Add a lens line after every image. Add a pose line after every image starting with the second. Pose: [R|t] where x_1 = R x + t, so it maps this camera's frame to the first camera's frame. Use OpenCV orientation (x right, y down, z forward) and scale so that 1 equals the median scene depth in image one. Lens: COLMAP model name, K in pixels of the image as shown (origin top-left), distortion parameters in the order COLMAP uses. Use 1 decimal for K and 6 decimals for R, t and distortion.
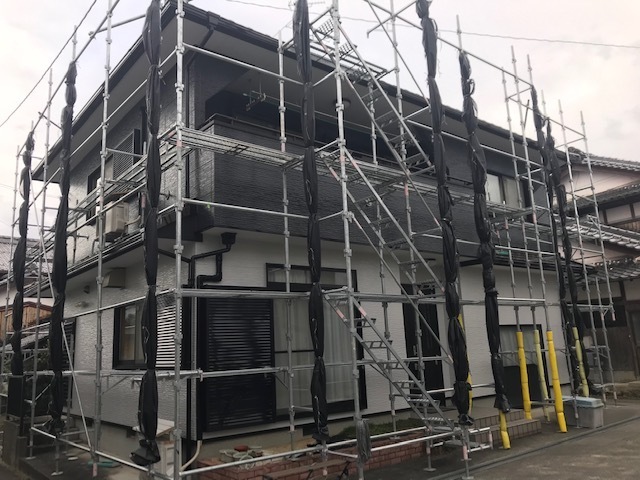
lens RADIAL K [[532.9, 0, 319.9], [0, 532.9, 238.9], [0, 0, 1]] dist [0.023333, 0.012573]
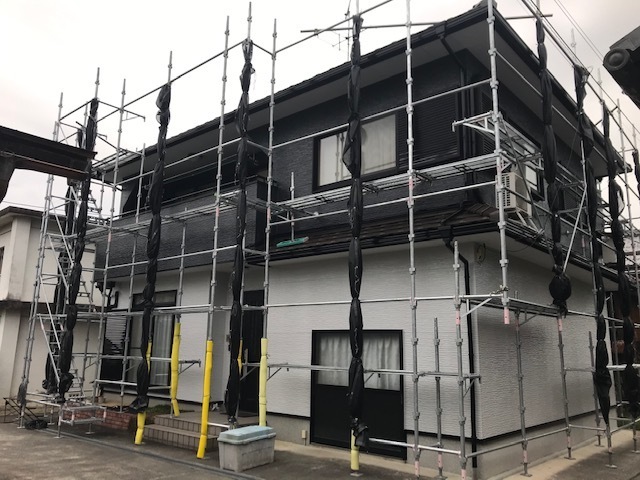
lens RADIAL K [[532.9, 0, 320.1], [0, 532.9, 243.1], [0, 0, 1]] dist [0.023333, 0.012573]
pose [[0.144966, -0.149133, -0.978133, 1.652099], [0.168803, 0.977810, -0.124066, 0.197083], [0.974931, -0.147126, 0.166923, 1.322924]]
